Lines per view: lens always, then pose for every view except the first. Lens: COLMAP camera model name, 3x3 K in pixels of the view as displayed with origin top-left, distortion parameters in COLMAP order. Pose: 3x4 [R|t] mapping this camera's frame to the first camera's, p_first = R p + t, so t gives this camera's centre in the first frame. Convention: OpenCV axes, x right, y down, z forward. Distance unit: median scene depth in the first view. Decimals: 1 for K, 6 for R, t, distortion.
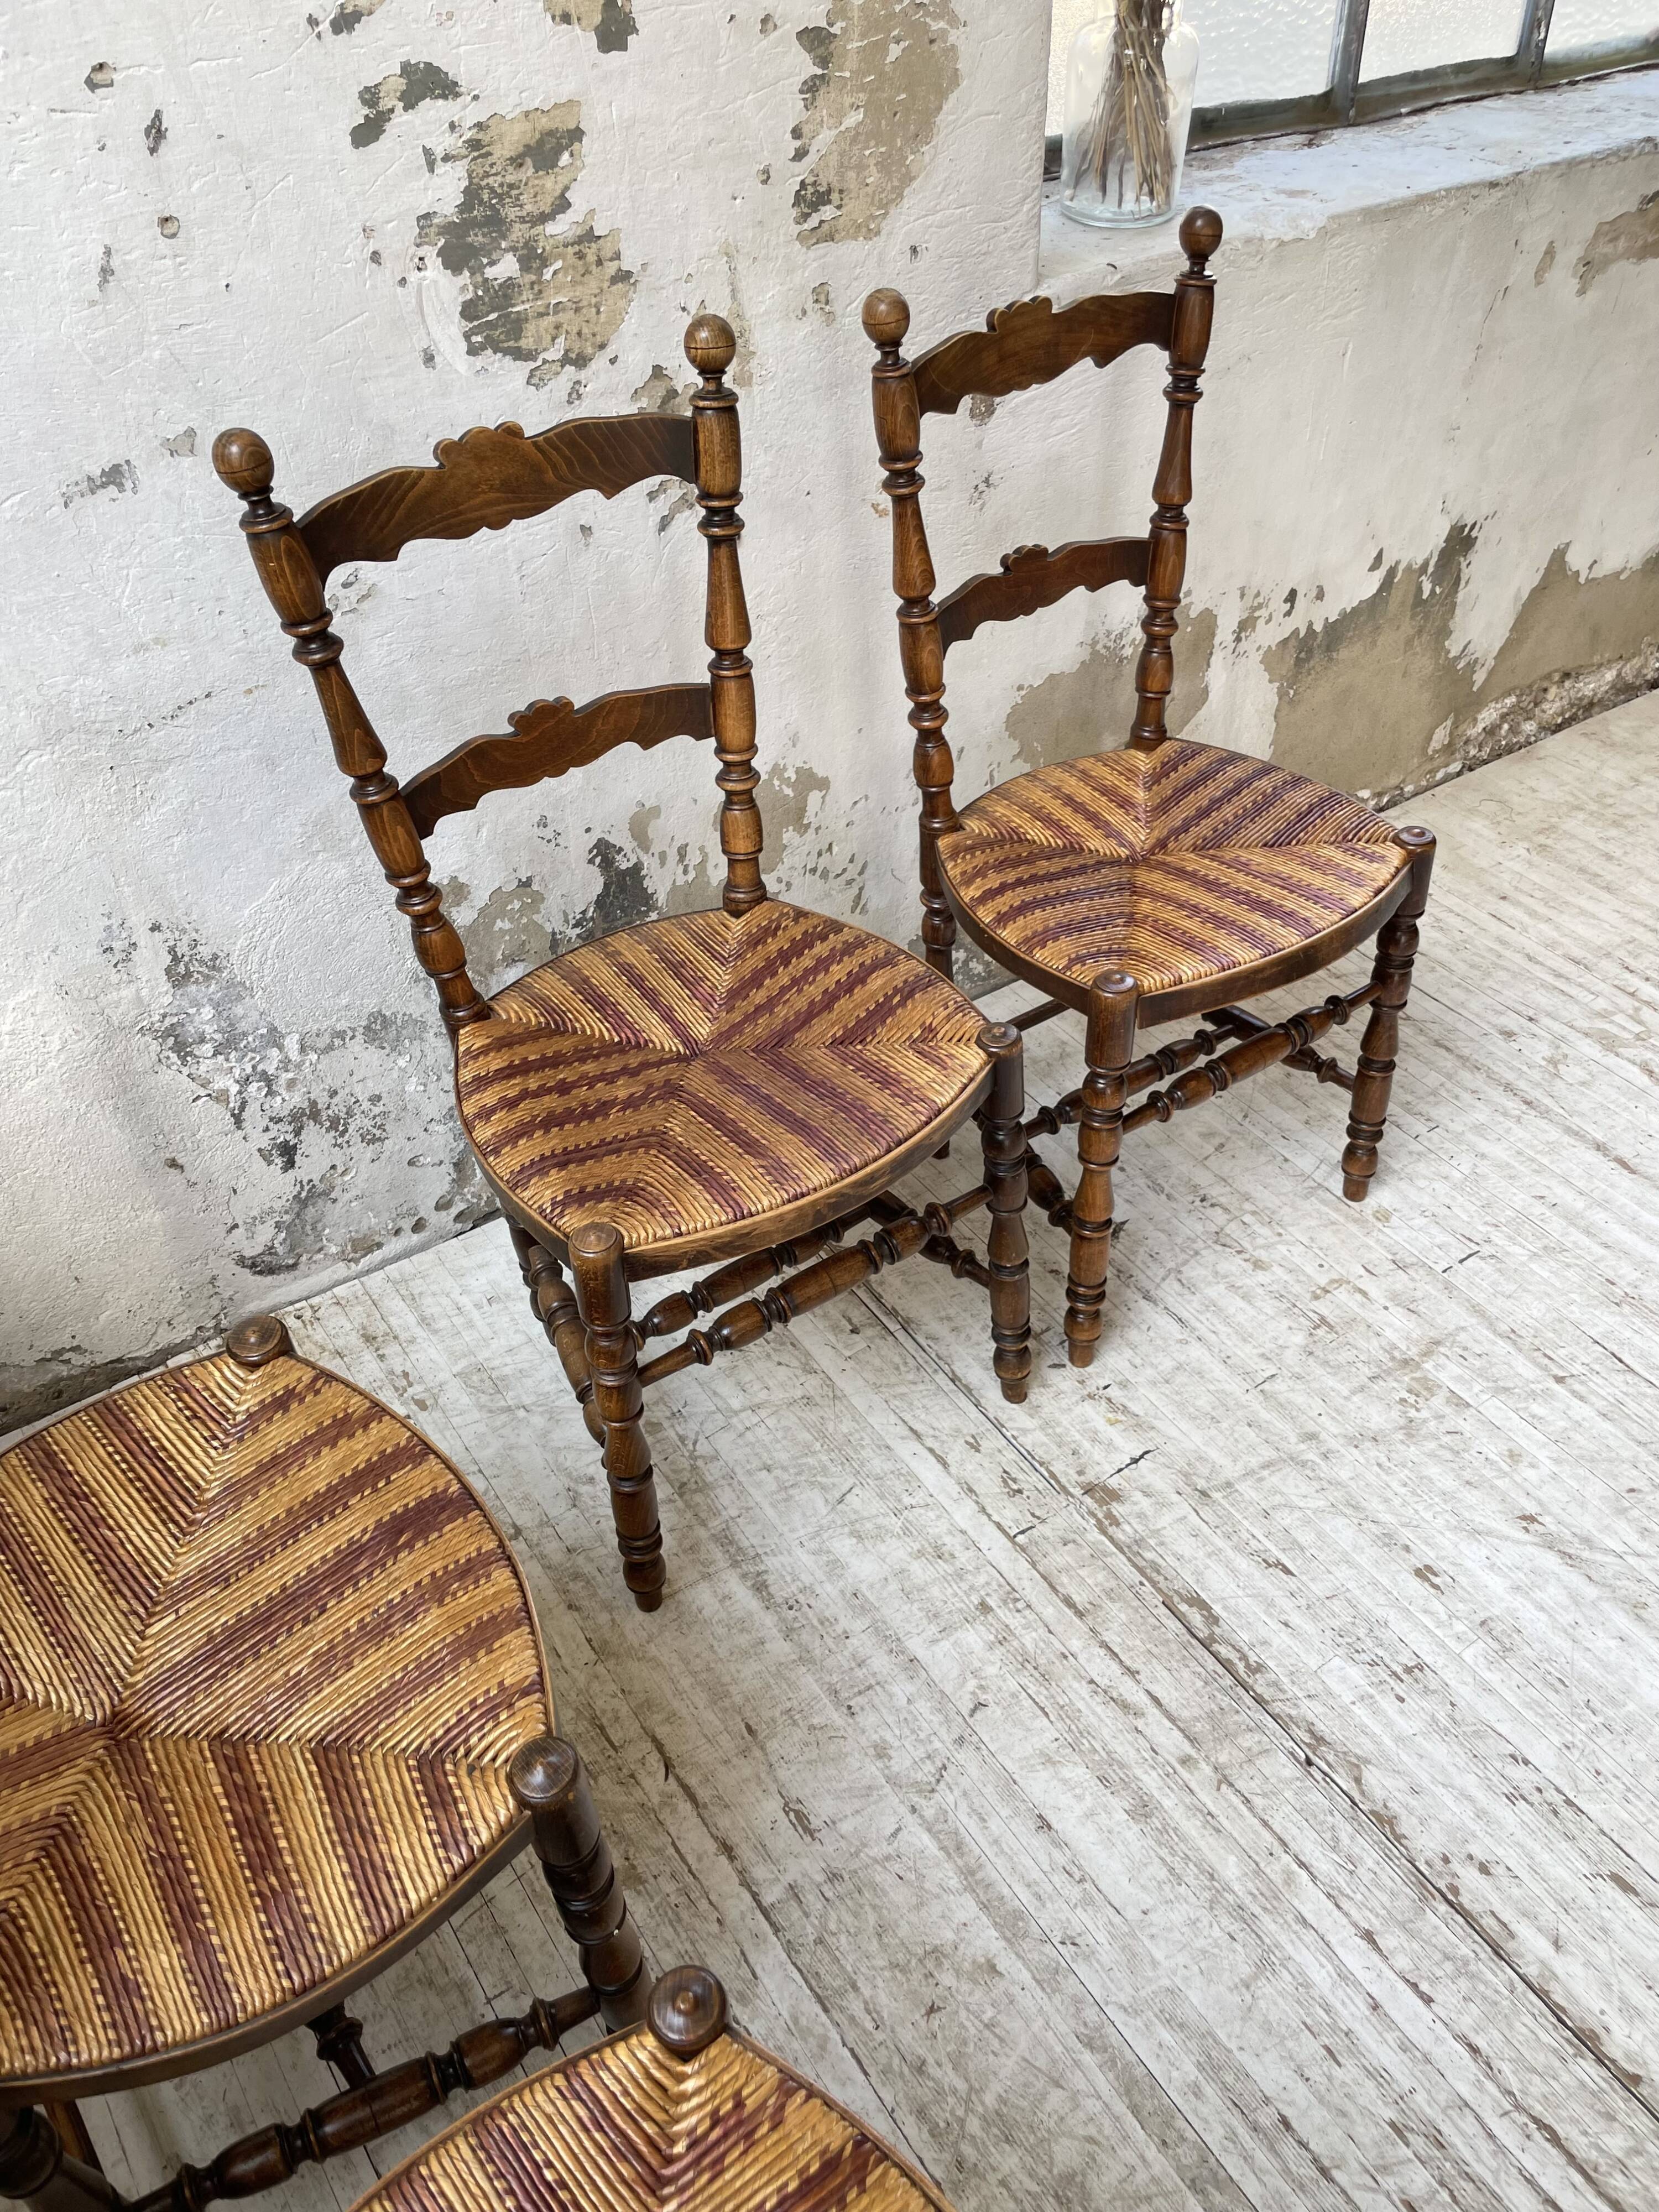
lens RADIAL K [[1686.8, 0, 855.0], [0, 1686.8, 1095.4], [0, 0, 1]] dist [0.086492, -0.120131]
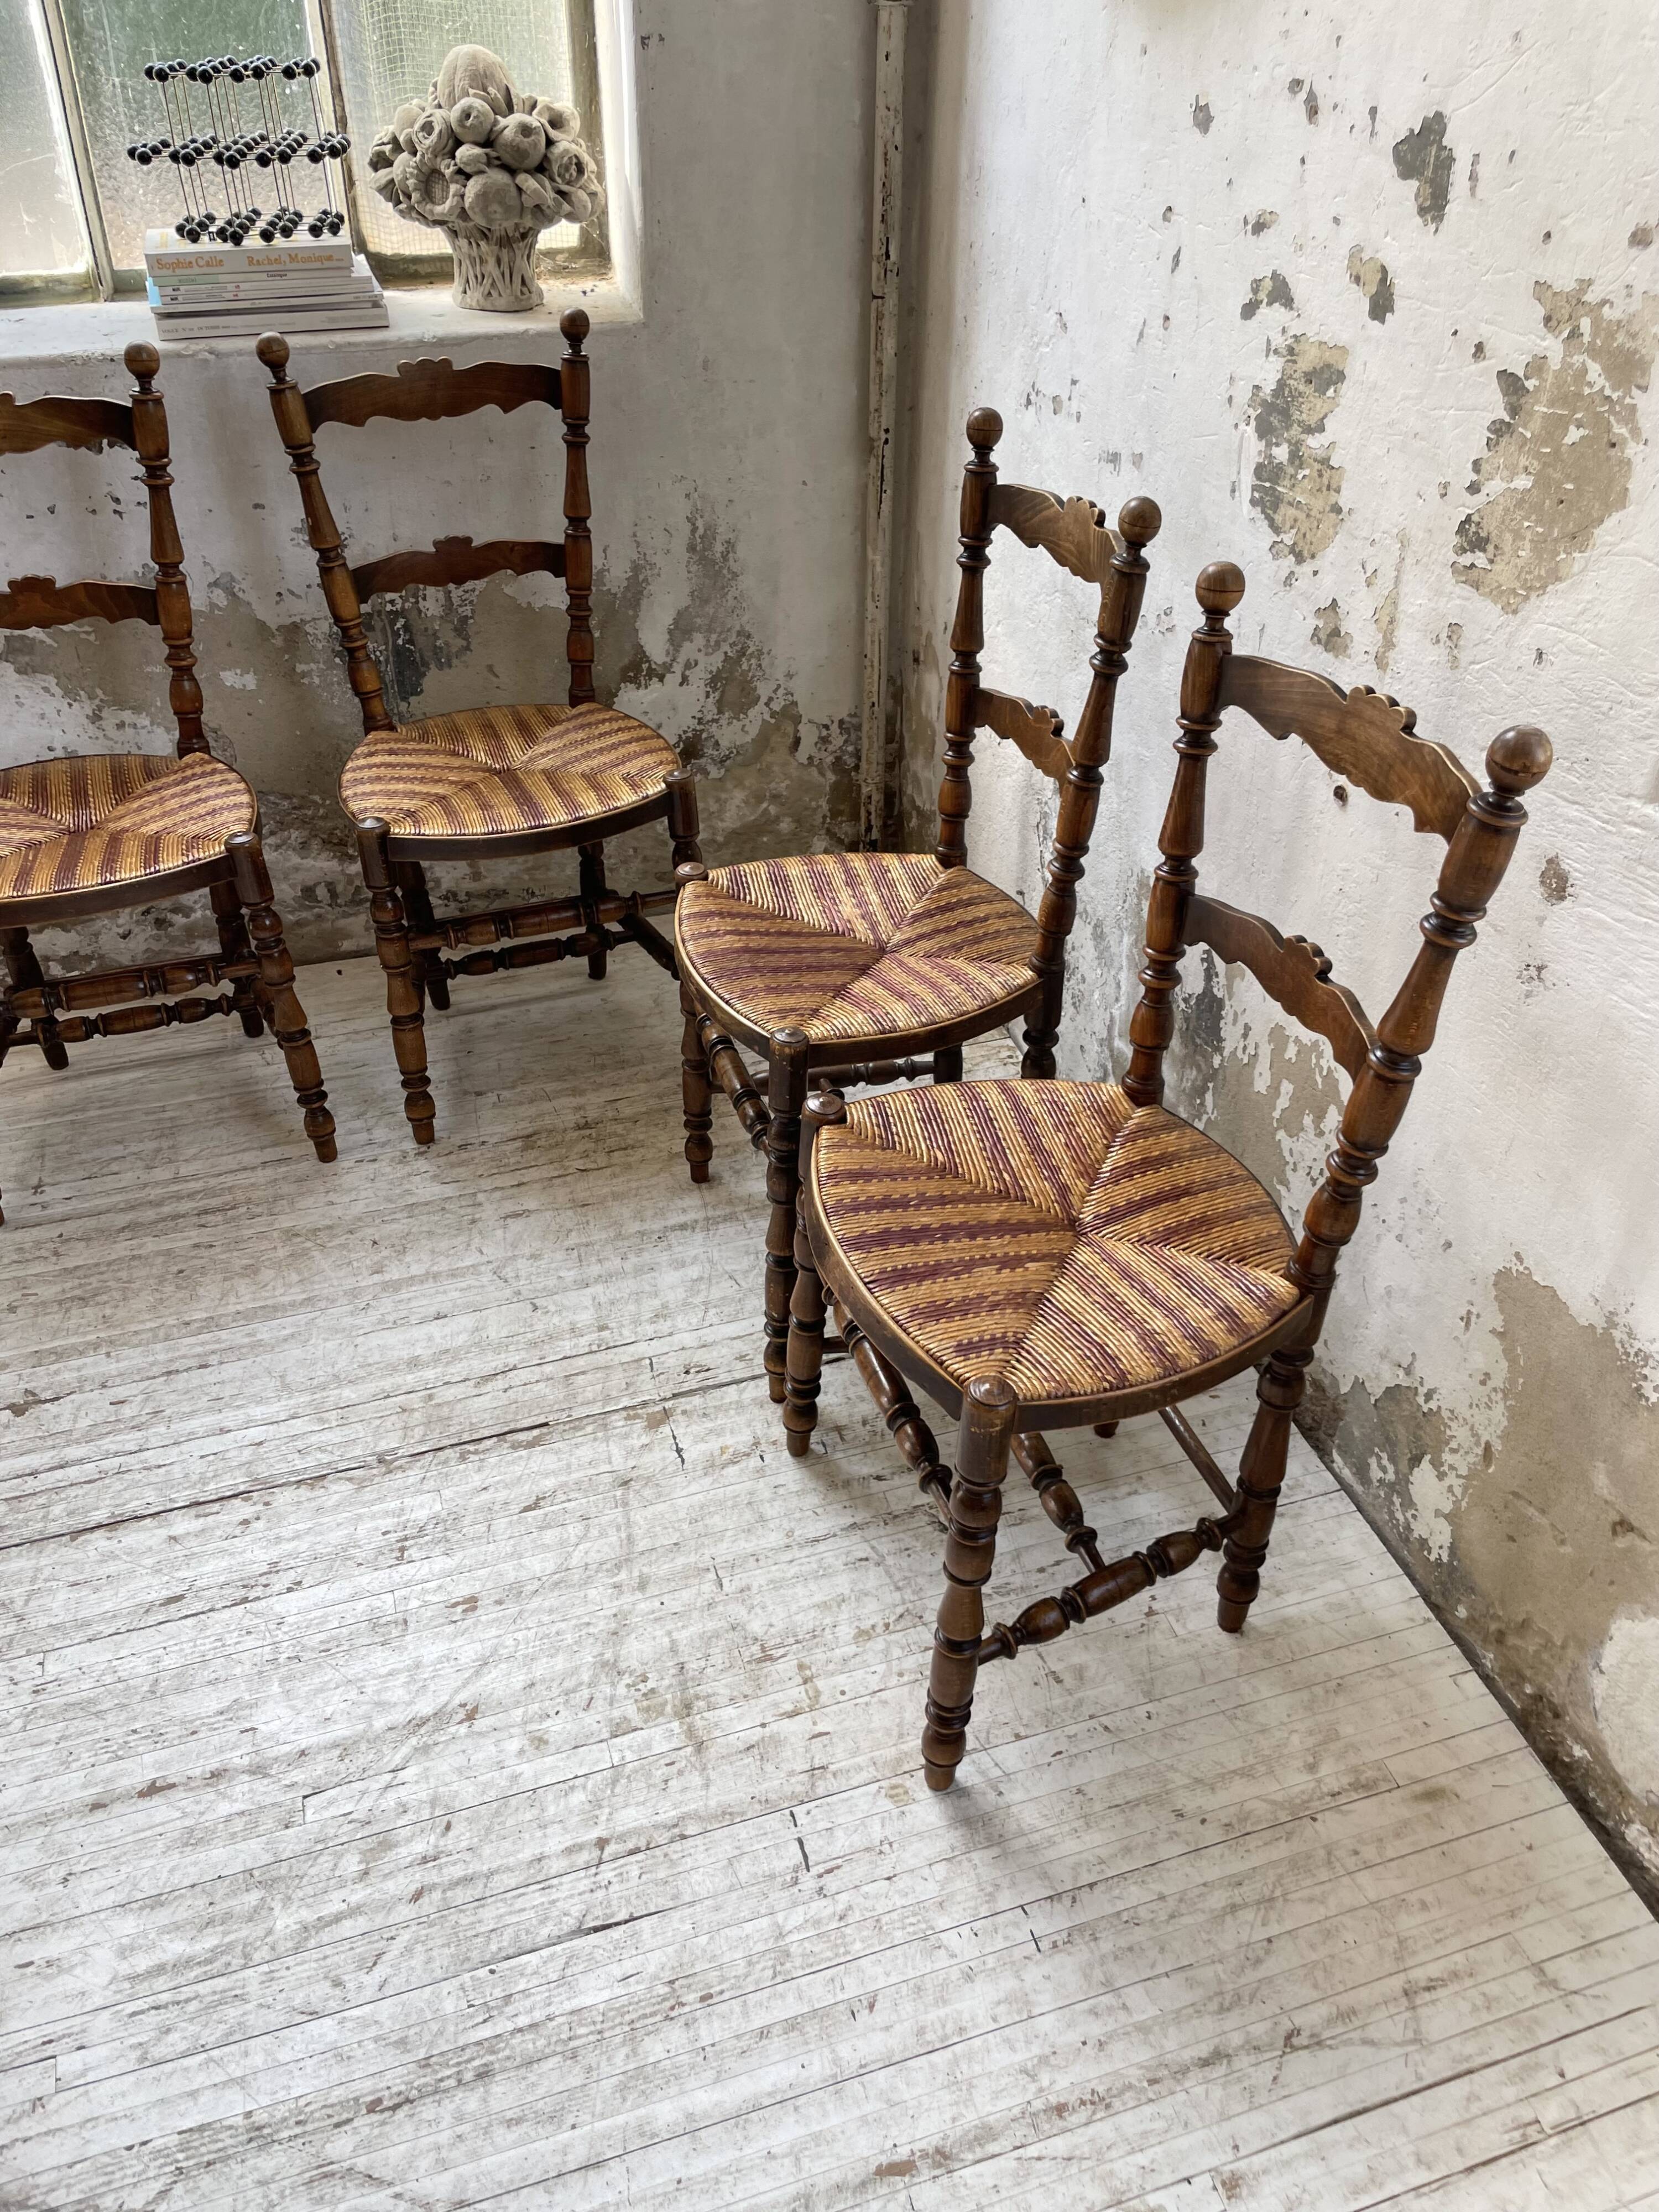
lens RADIAL K [[1686.8, 0, 835.2], [0, 1686.8, 1085.1], [0, 0, 1]] dist [0.086492, -0.120131]
pose [[-0.294776, 0.550938, -0.780753, 1.019797], [-0.633253, 0.499253, 0.591385, -0.738868], [0.715610, 0.668740, 0.201715, 0.795351]]
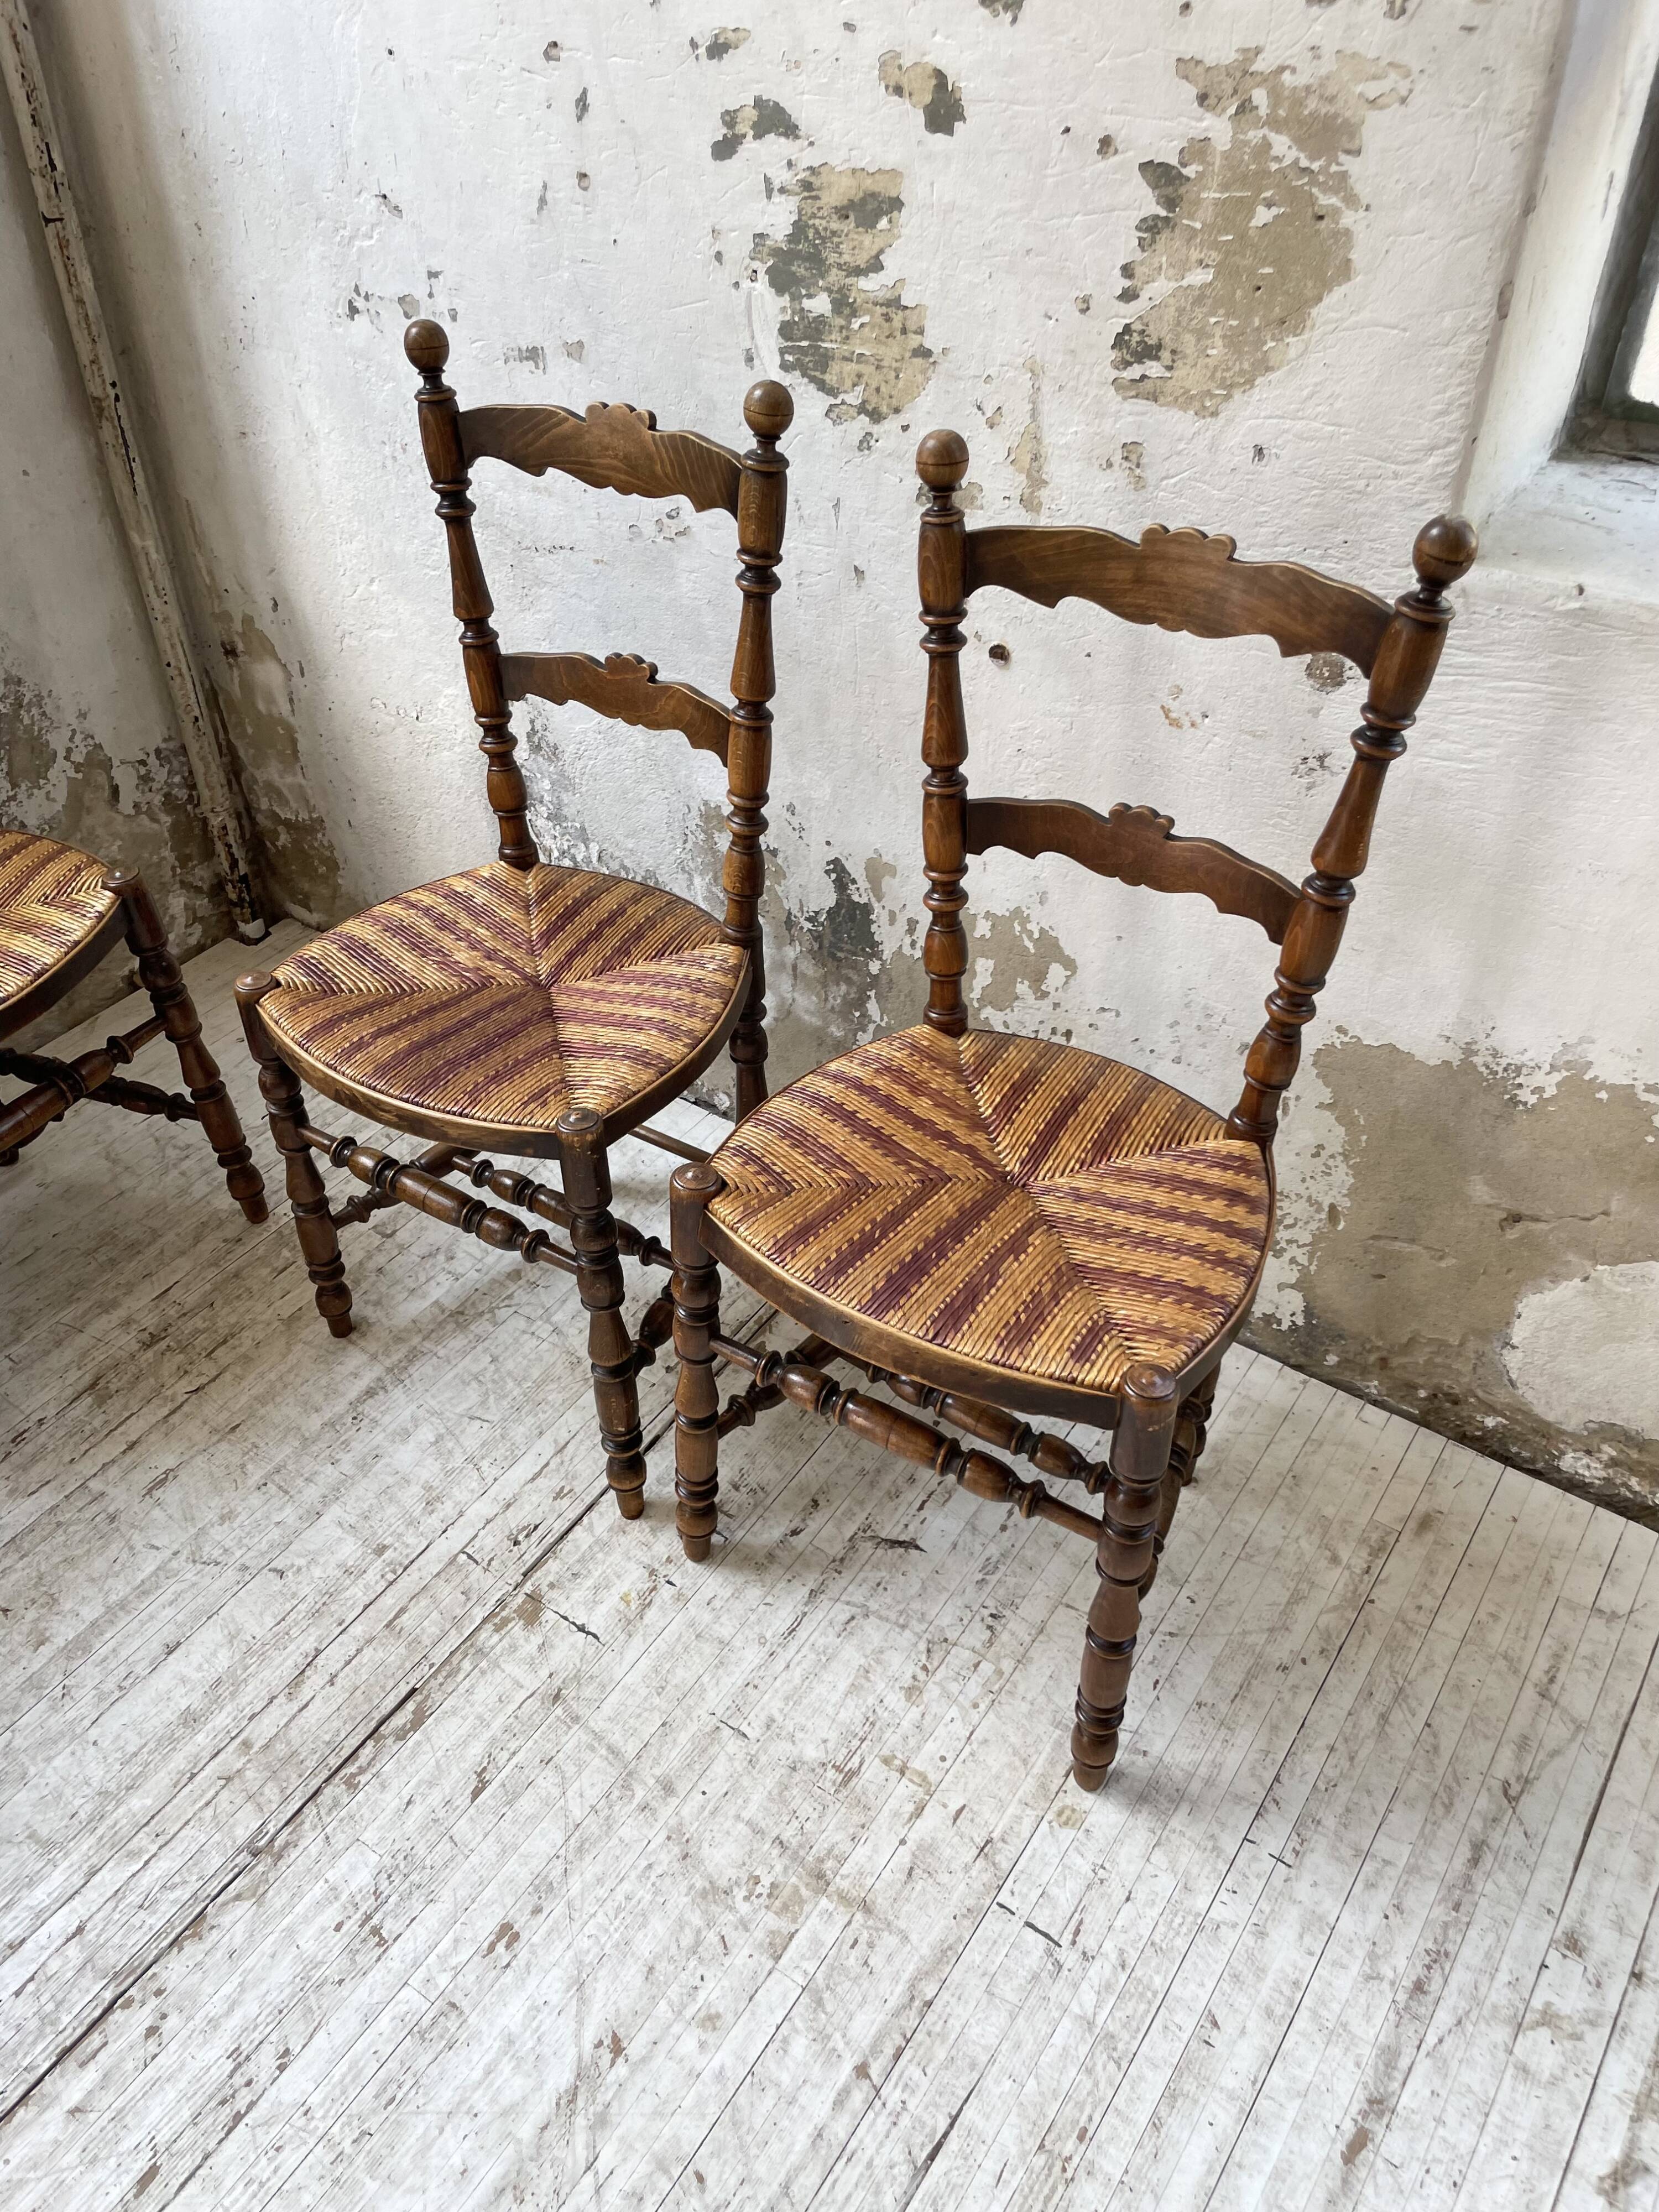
lens RADIAL K [[1686.8, 0, 809.5], [0, 1686.8, 1122.1], [0, 0, 1]] dist [0.086492, -0.120131]
pose [[0.347242, 0.601397, -0.719545, 0.837250], [-0.607968, 0.728566, 0.315540, -0.425243], [0.714001, 0.327892, 0.618619, 0.478319]]
